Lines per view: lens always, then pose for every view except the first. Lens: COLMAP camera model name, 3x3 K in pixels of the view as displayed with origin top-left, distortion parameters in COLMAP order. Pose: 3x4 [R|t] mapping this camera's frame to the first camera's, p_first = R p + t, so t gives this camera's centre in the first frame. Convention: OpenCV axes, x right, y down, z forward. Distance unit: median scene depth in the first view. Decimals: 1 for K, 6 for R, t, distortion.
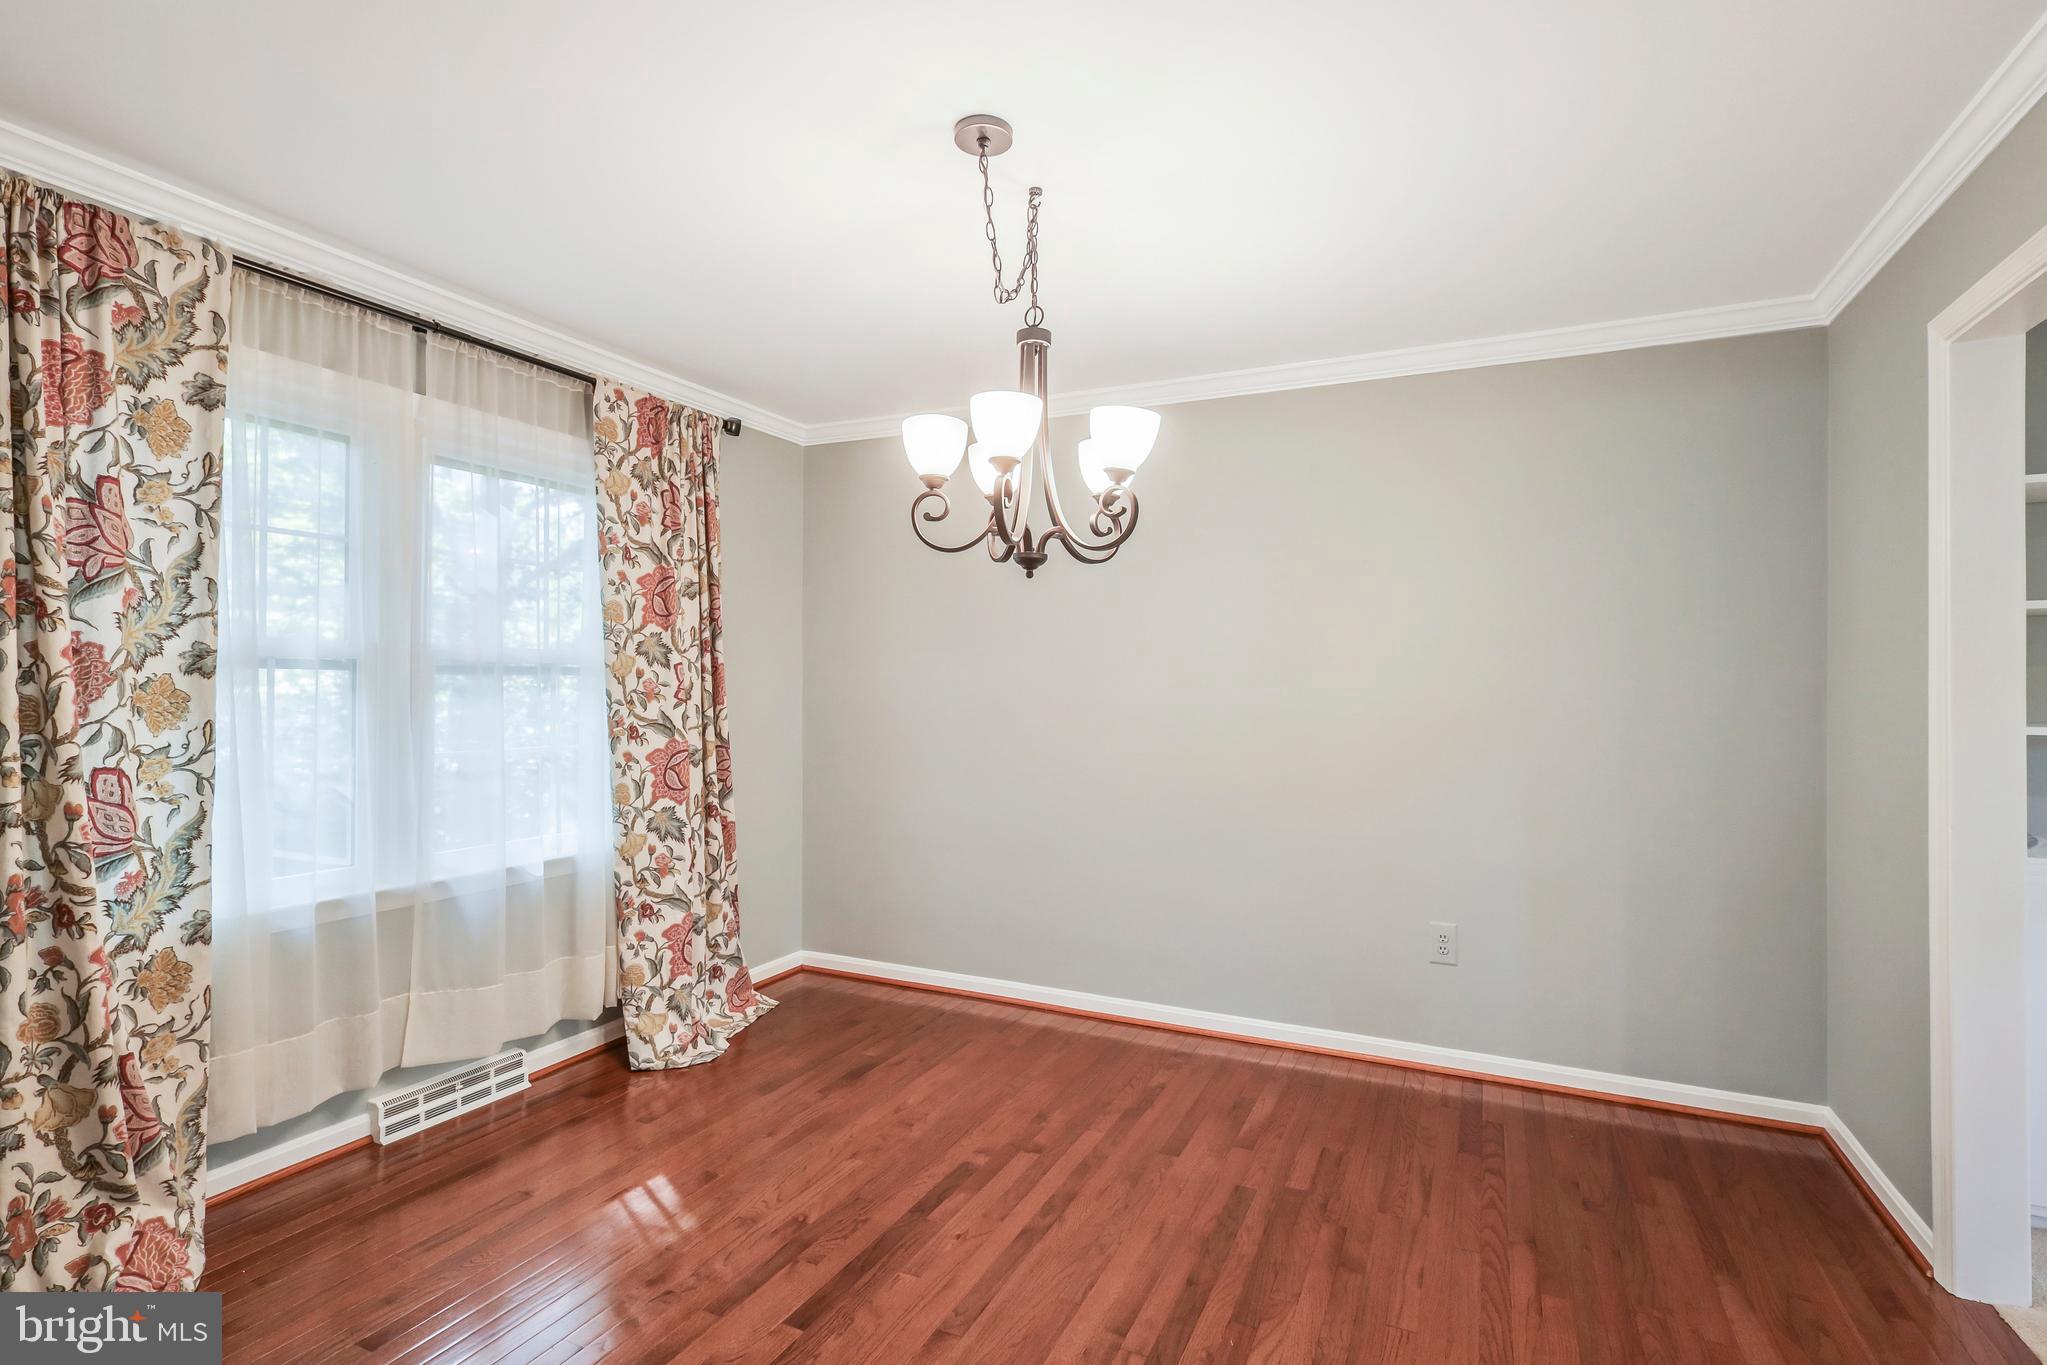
lens RADIAL K [[965.0, 0, 1032.0], [0, 965.0, 681.9], [0, 0, 1]] dist [-0.003809, -0.000317]
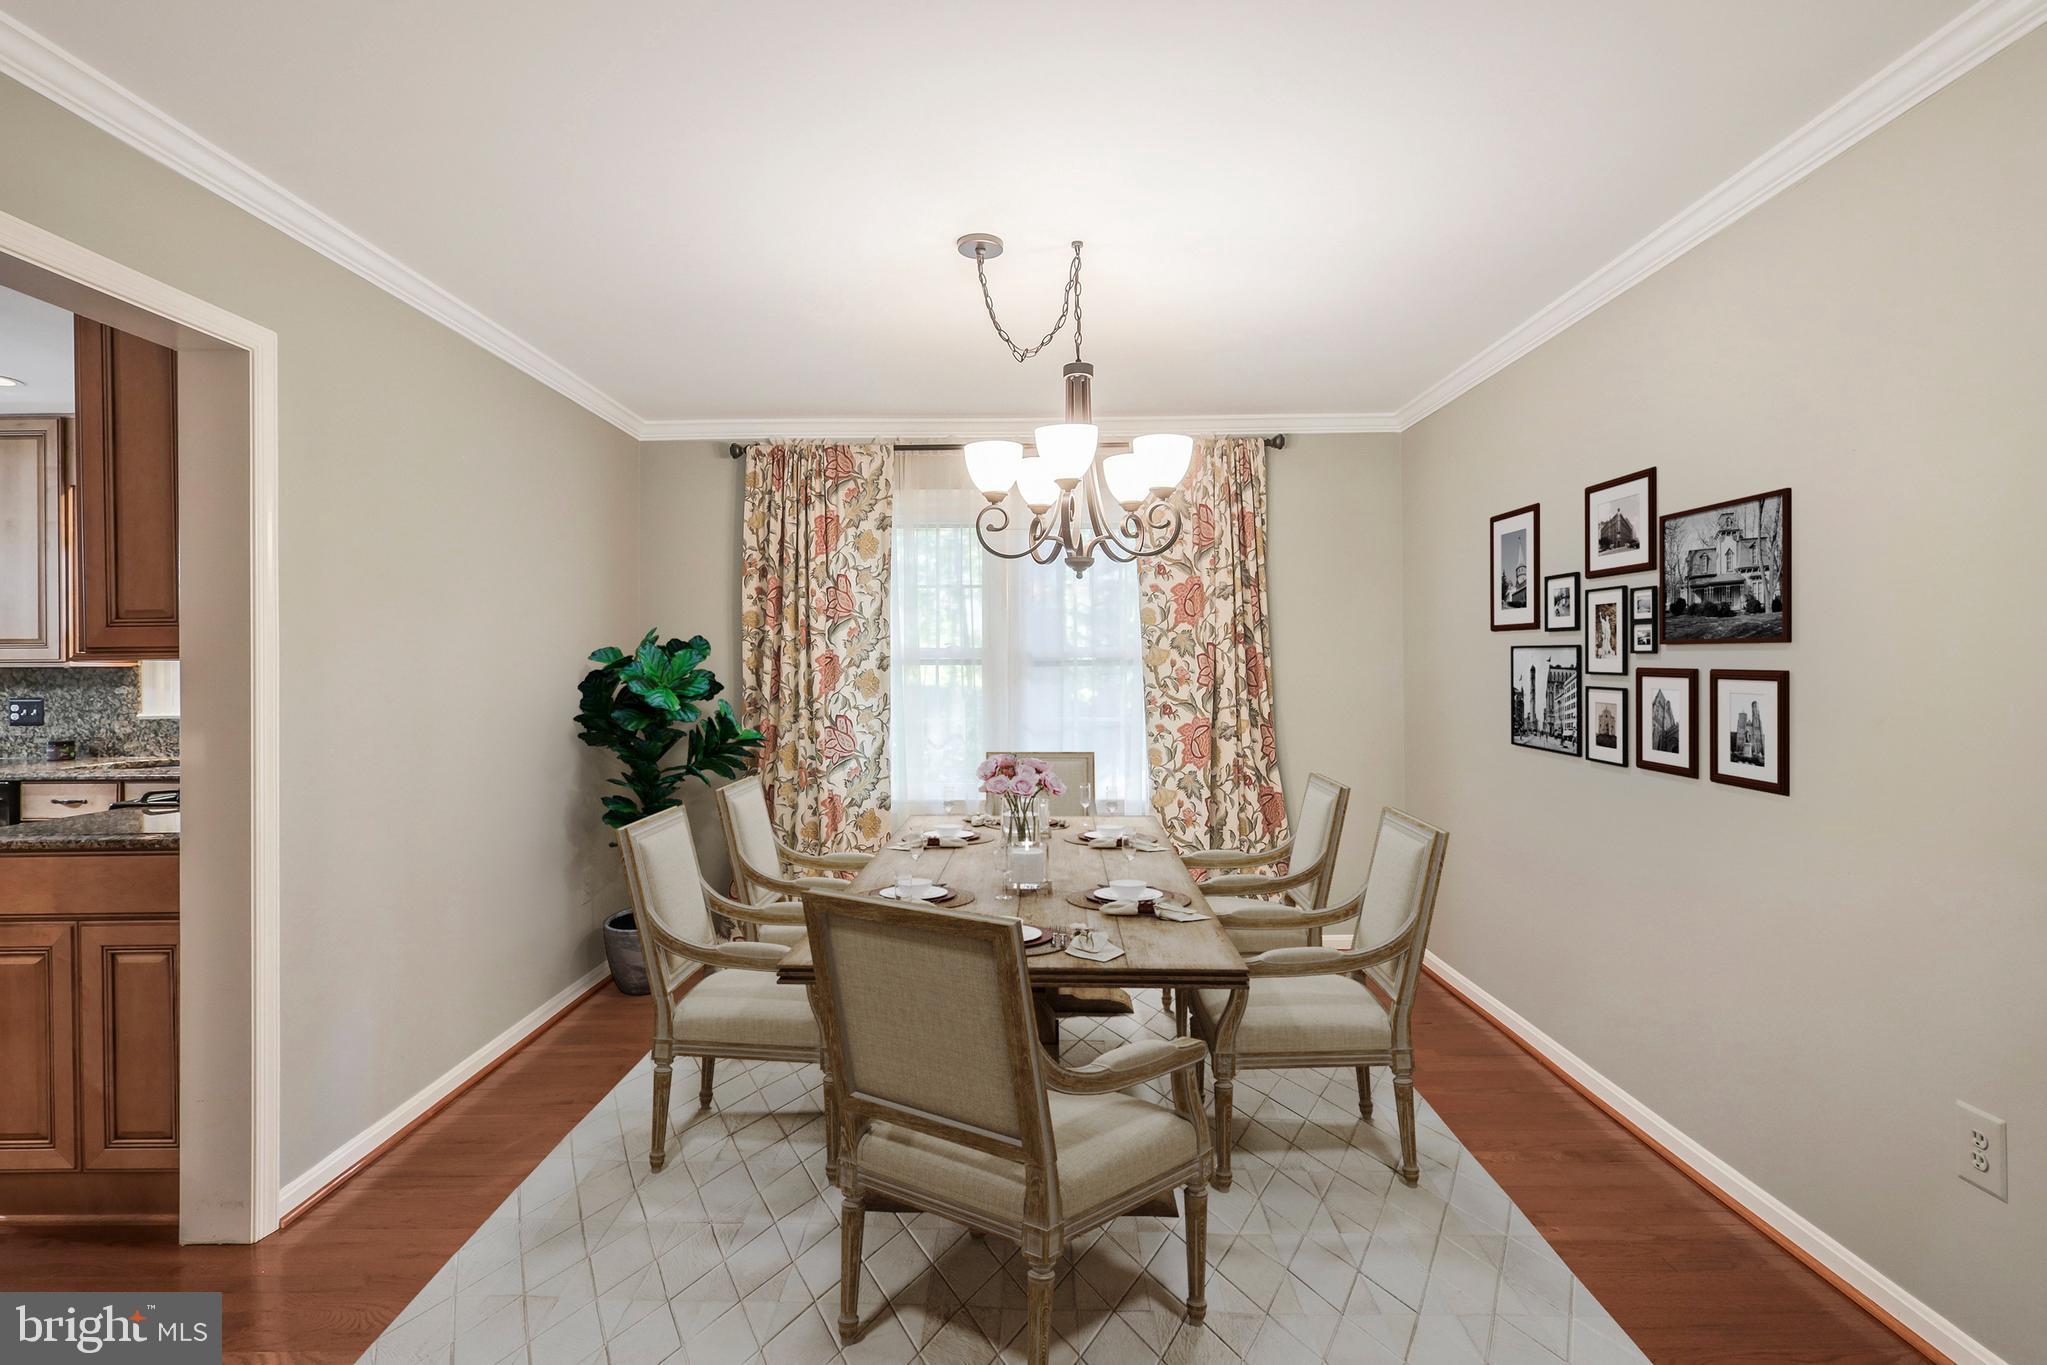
lens RADIAL K [[965.0, 0, 1034.3], [0, 965.0, 671.1], [0, 0, 1]] dist [-0.003809, -0.000317]
pose [[0.427222, -0.007911, -0.904112, 1.005391], [0.011313, 0.999930, -0.003404, 0.005919], [0.904076, -0.008774, 0.427282, 0.449142]]
